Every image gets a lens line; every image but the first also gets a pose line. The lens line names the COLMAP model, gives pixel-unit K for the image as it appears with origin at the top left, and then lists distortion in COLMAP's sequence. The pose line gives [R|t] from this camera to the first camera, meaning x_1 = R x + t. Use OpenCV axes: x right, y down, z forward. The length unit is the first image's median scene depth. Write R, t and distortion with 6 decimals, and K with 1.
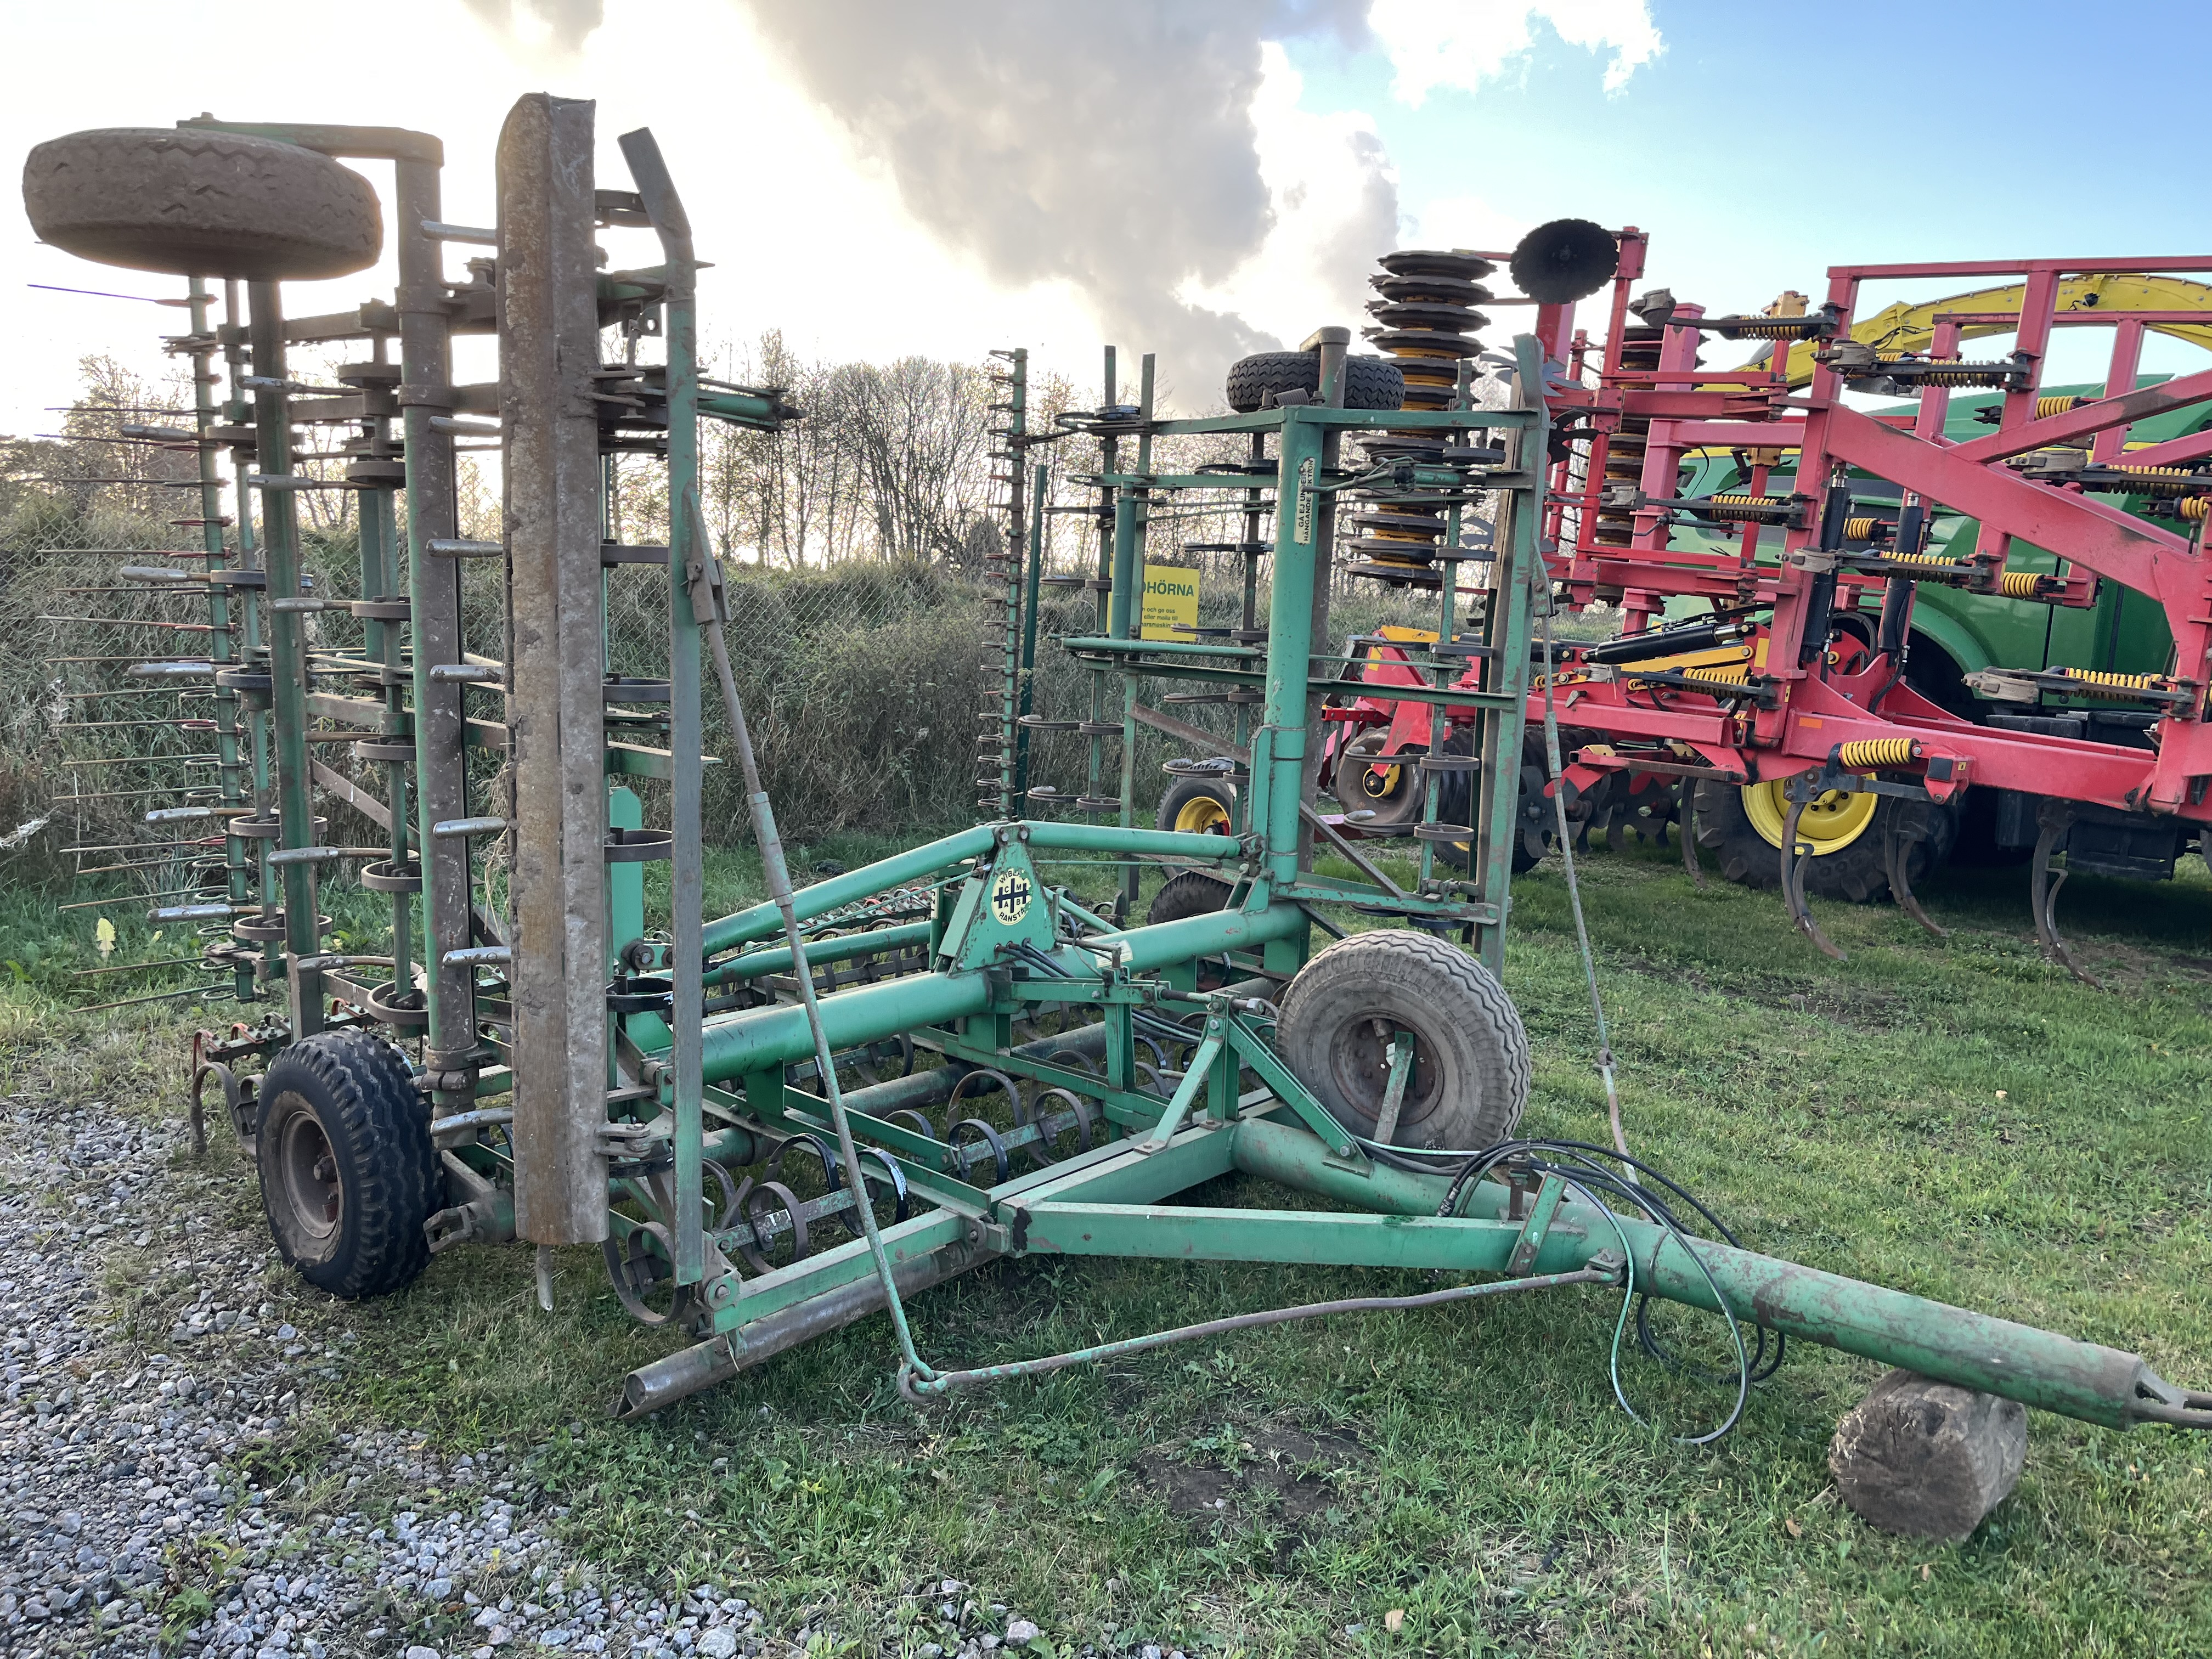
lens RADIAL K [[1698.1, 0, 1116.9], [0, 1698.1, 842.7], [0, 0, 1]] dist [0.039496, -0.067158]
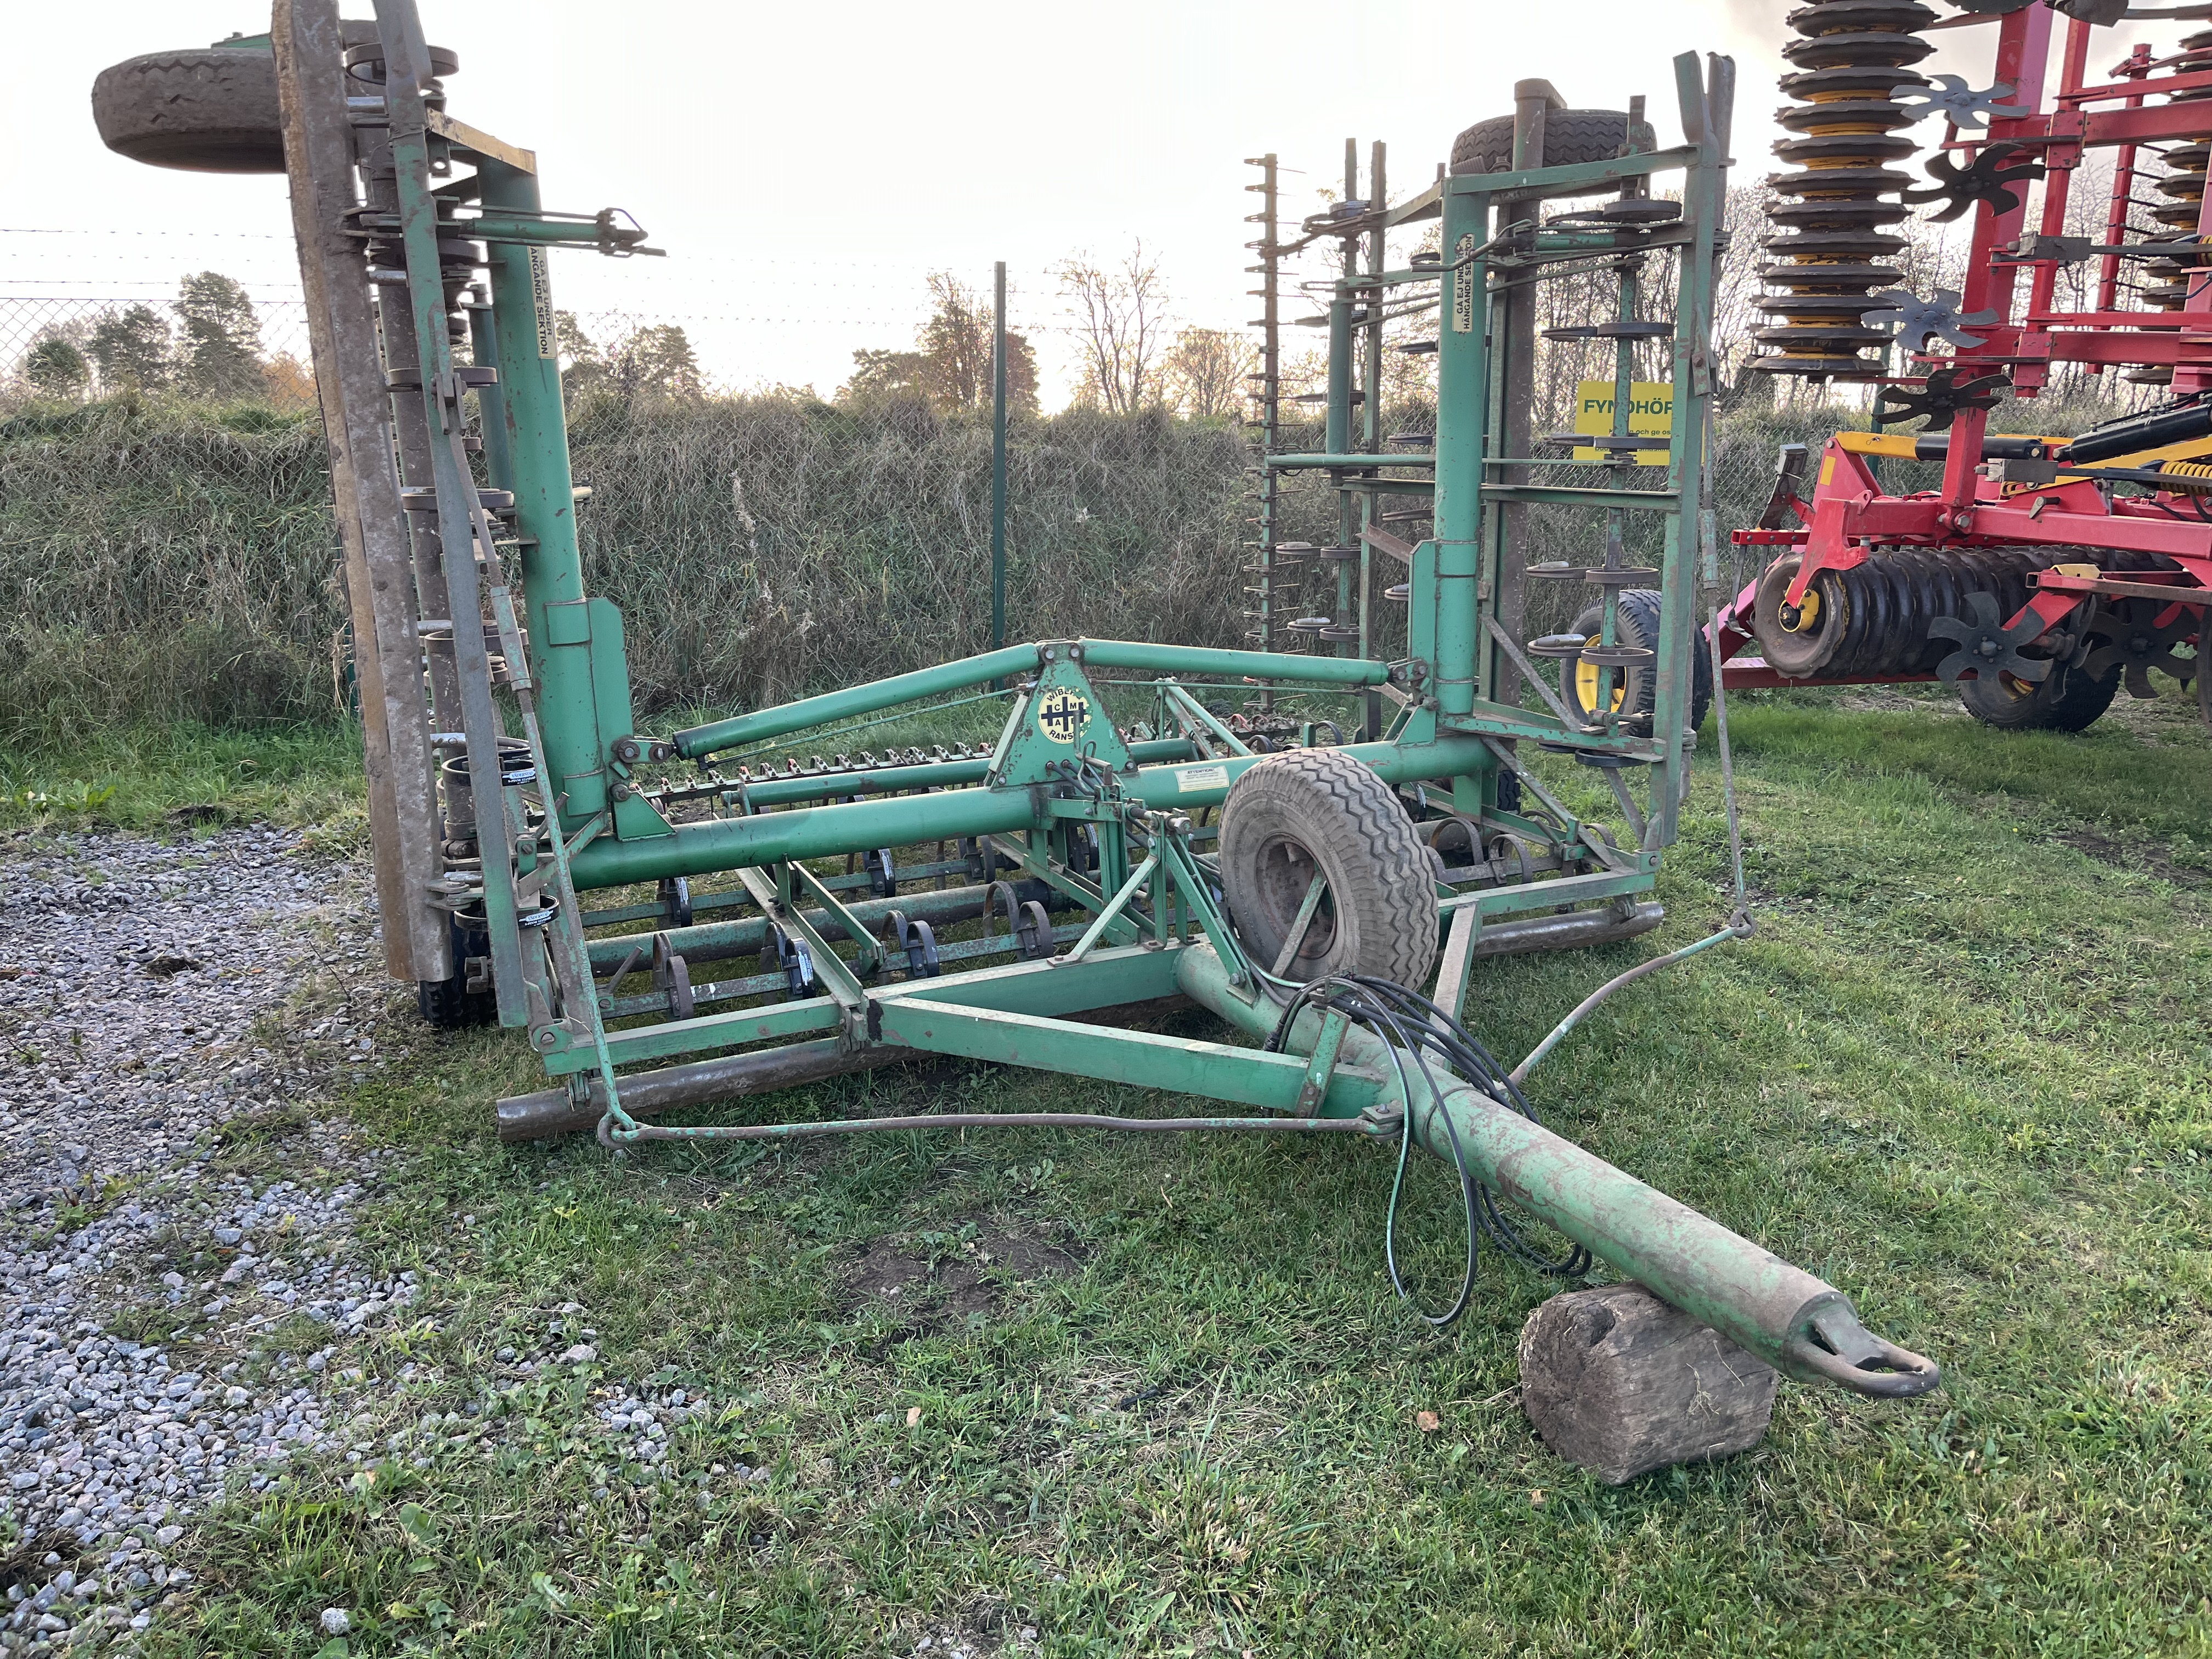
lens RADIAL K [[1698.1, 0, 1097.3], [0, 1698.1, 835.9], [0, 0, 1]] dist [0.039496, -0.067158]
pose [[0.897076, 0.045532, -0.439524, 0.332954], [-0.013220, 0.996997, 0.076299, 0.022090], [0.441678, -0.062635, 0.894985, 0.091047]]
